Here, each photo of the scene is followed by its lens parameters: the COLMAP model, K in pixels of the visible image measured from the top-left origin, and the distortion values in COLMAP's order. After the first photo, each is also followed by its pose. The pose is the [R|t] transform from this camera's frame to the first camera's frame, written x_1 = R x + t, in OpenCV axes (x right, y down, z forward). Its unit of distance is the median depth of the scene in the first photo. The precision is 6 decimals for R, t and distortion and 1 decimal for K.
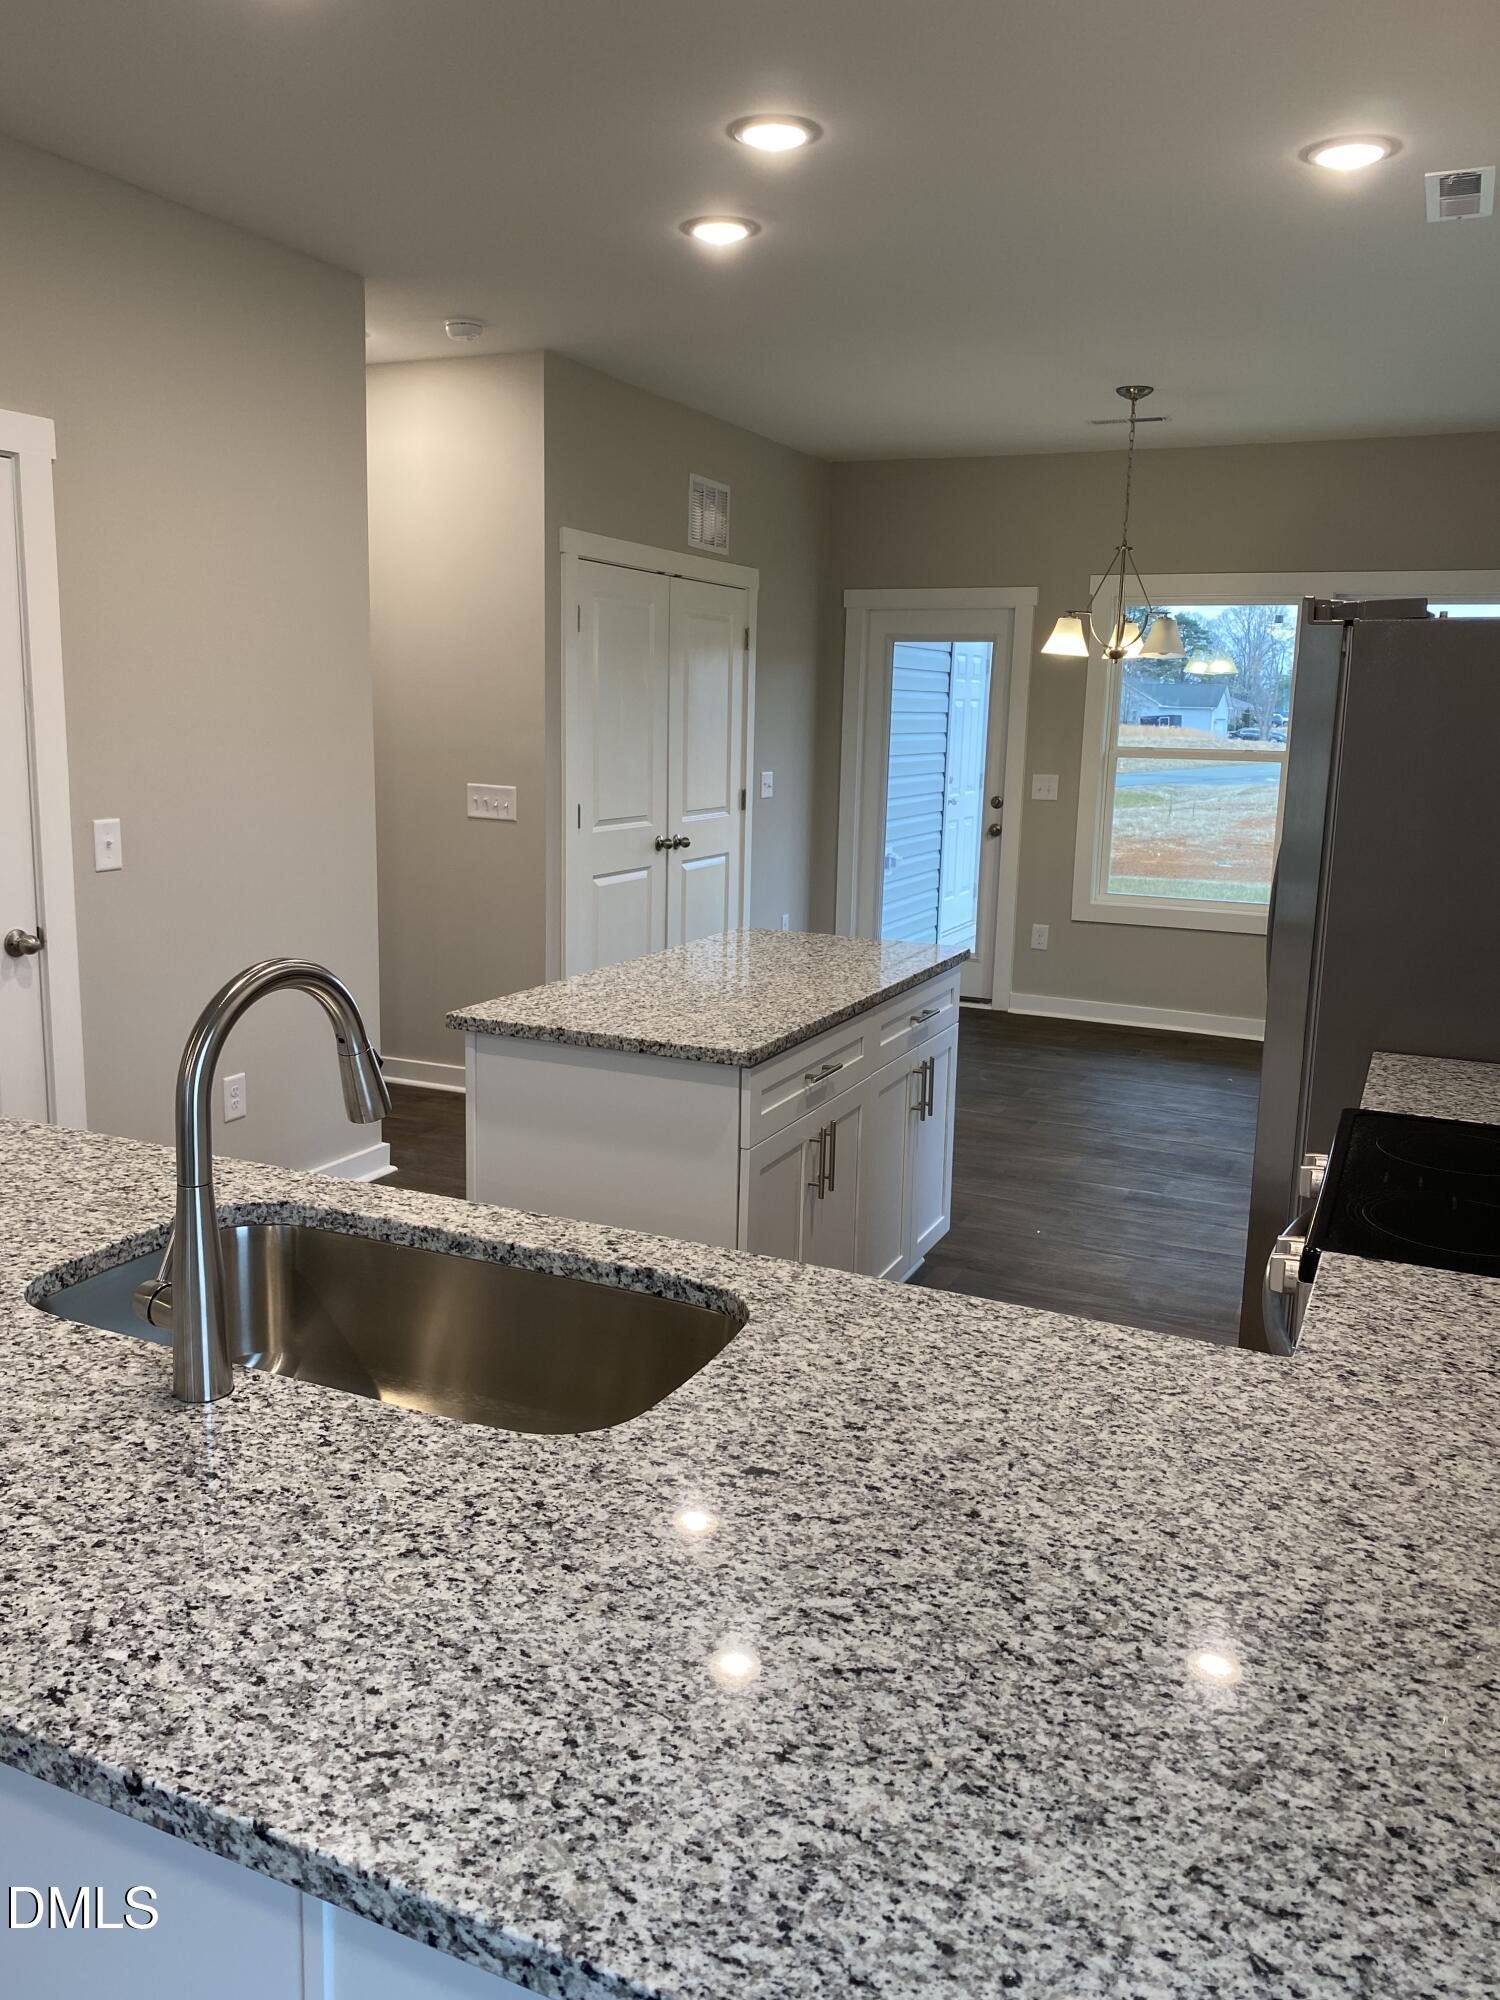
lens RADIAL K [[1523.8, 0, 744.1], [0, 1523.8, 993.2], [0, 0, 1]] dist [0.115001, -0.269026]
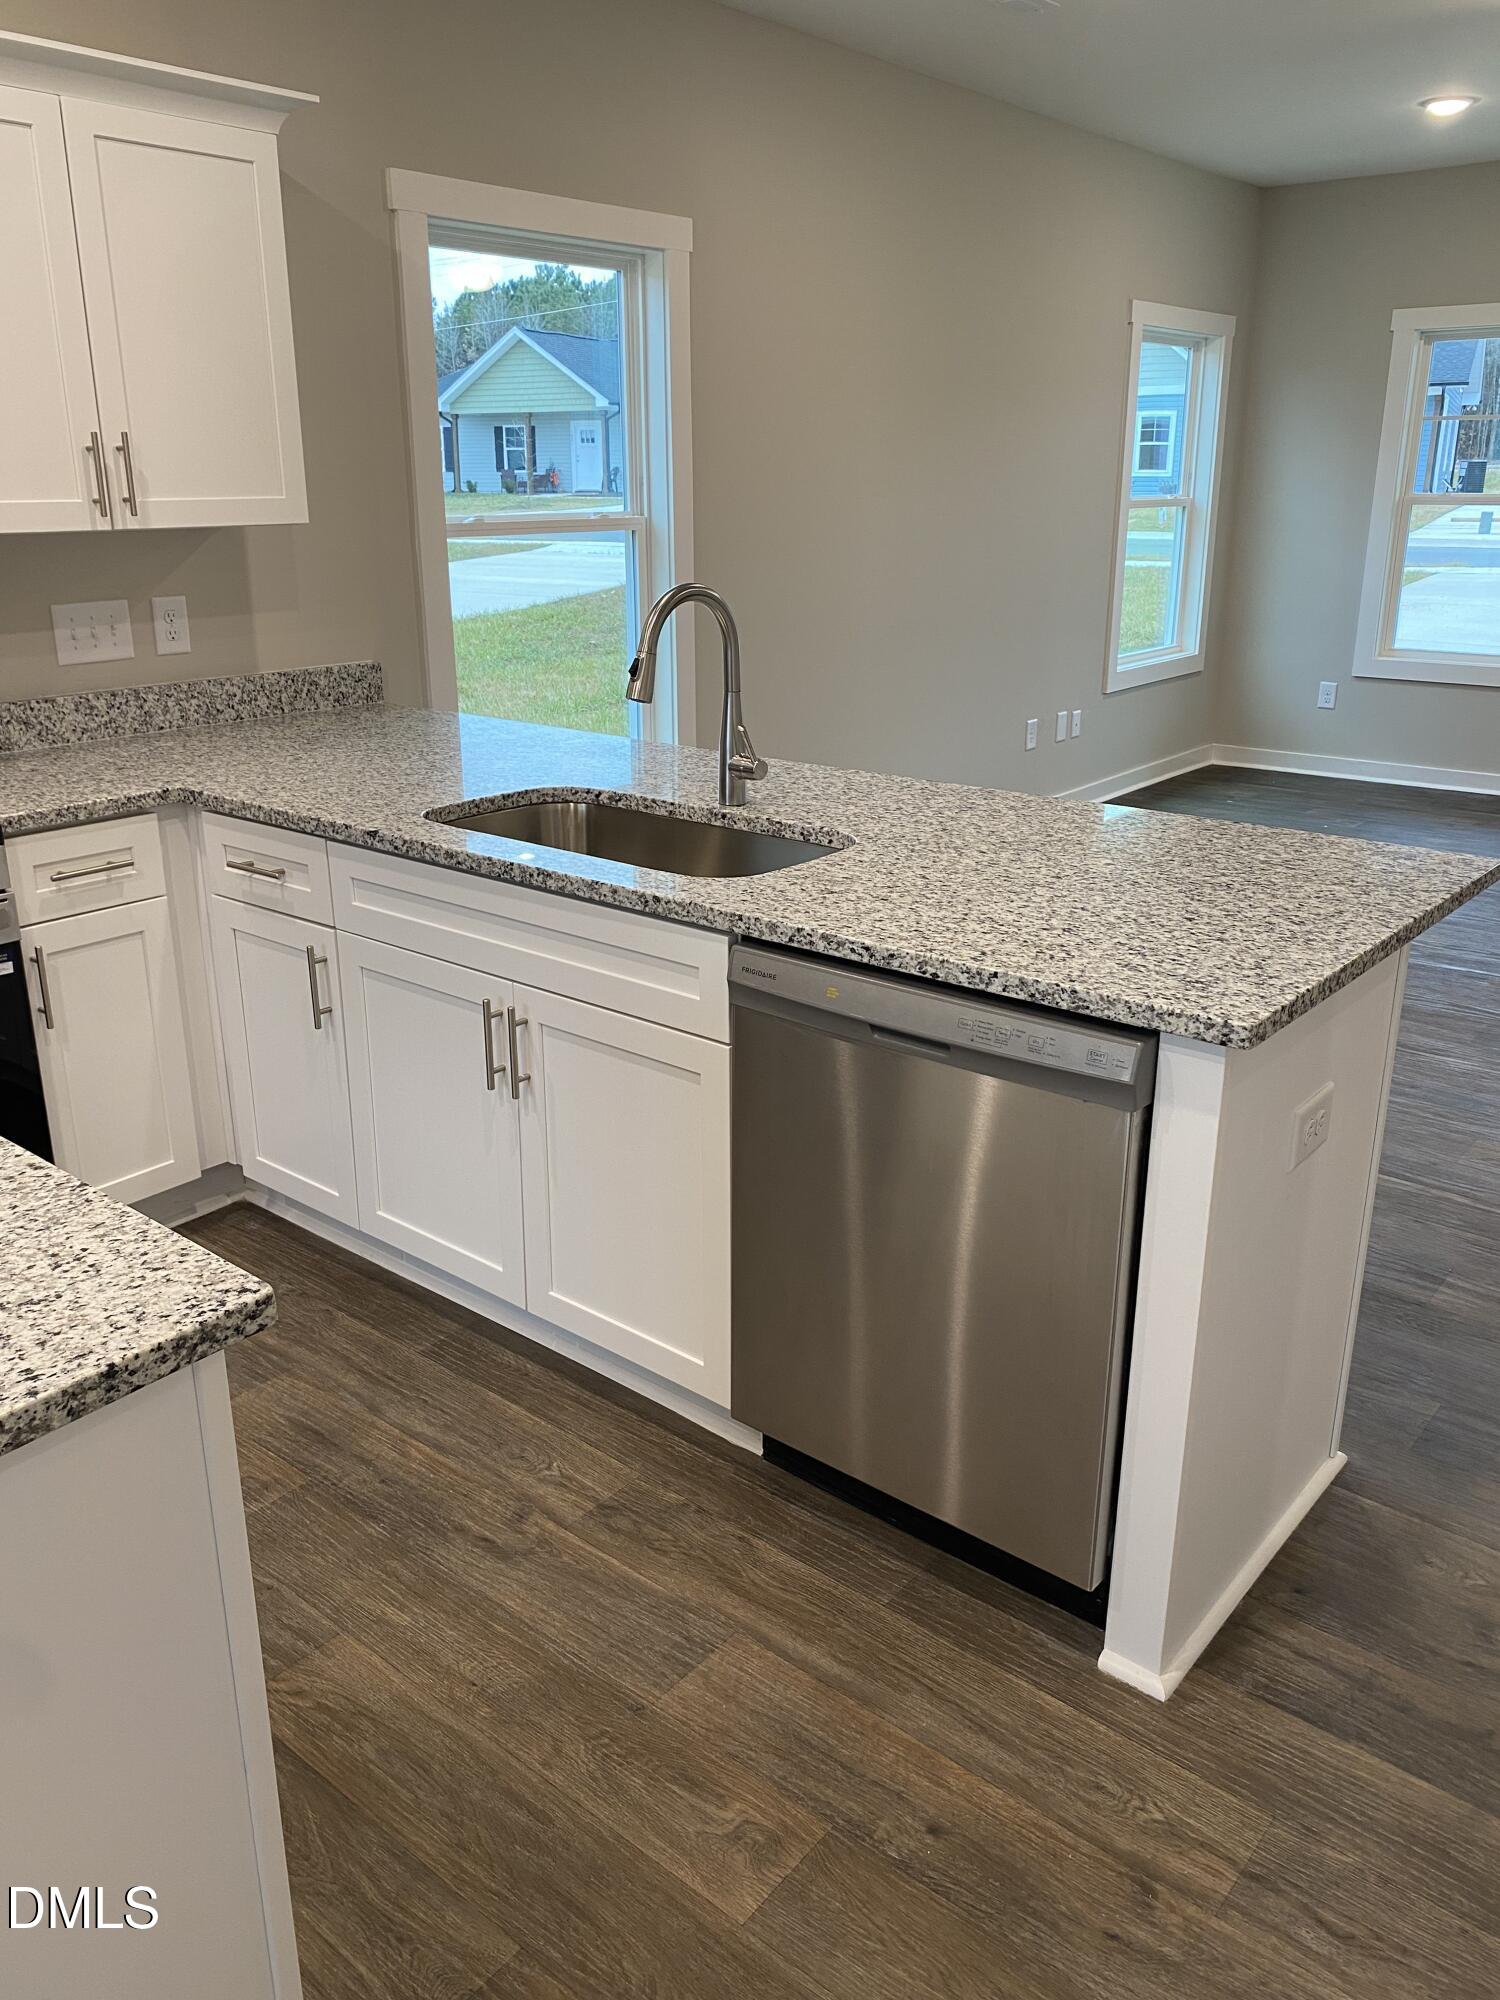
lens RADIAL K [[1530.4, 0, 734.5], [0, 1530.4, 997.0], [0, 0, 1]] dist [0.029398, -0.026894]
pose [[-0.966136, -0.105177, 0.235625, -0.595528], [0.025756, 0.869288, 0.493634, -0.348108], [-0.256745, 0.482986, -0.837142, 1.954226]]
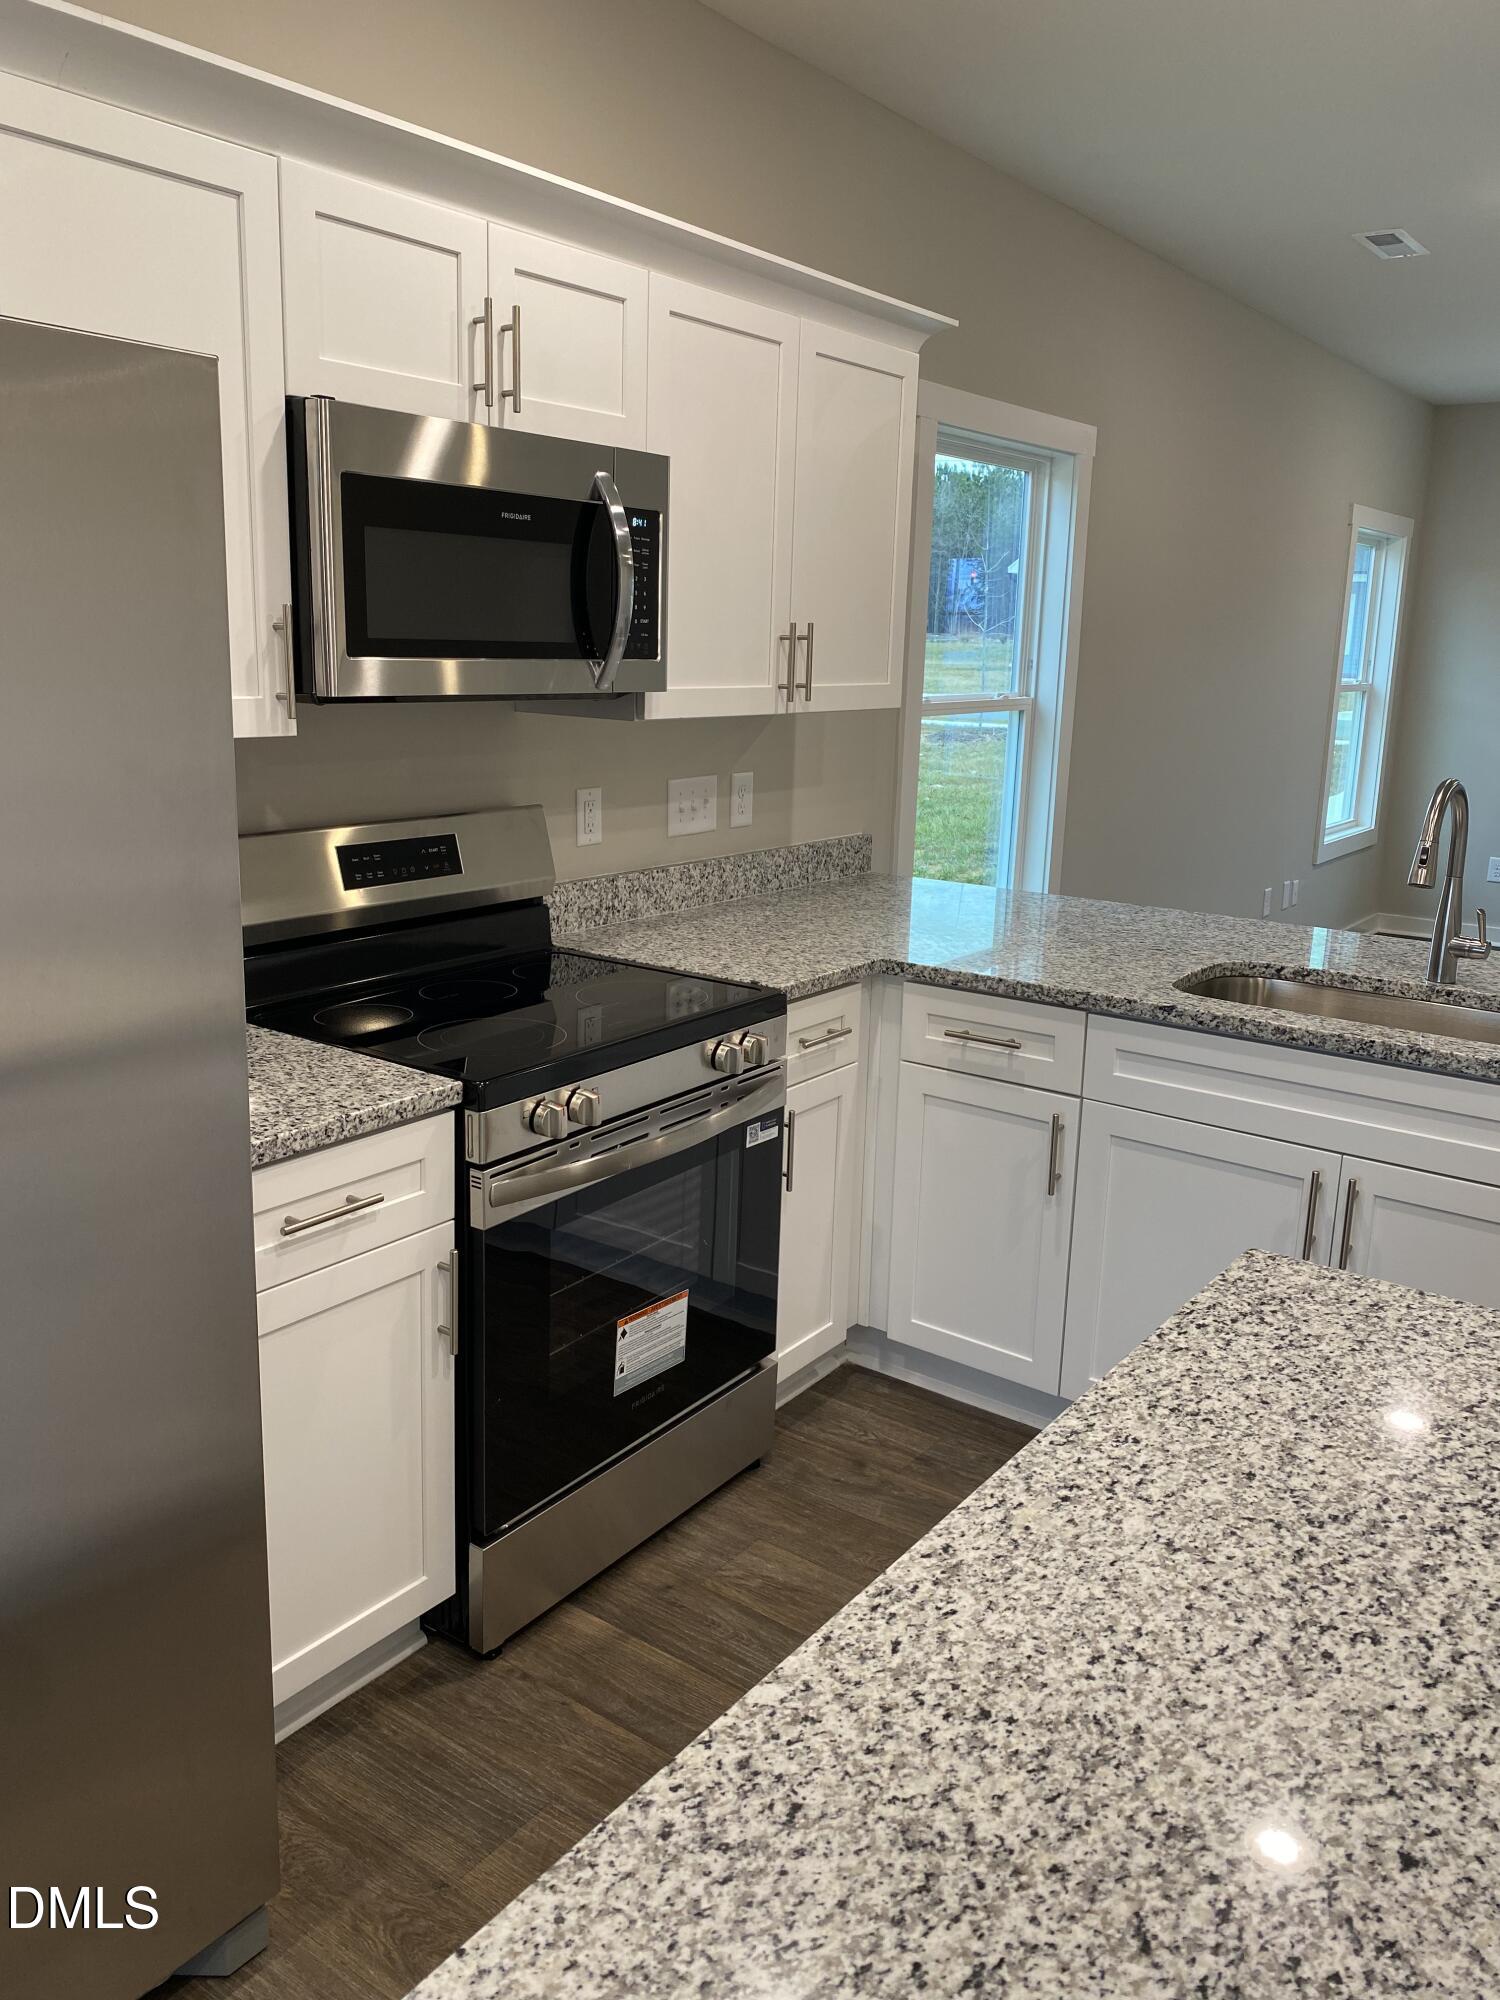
lens RADIAL K [[1523.8, 0, 744.1], [0, 1523.8, 993.2], [0, 0, 1]] dist [0.115001, -0.269026]
pose [[-0.978830, -0.093128, 0.182261, 0.128357], [-0.011624, 0.914346, 0.404767, -0.389066], [-0.204344, 0.394079, -0.896072, 2.156109]]
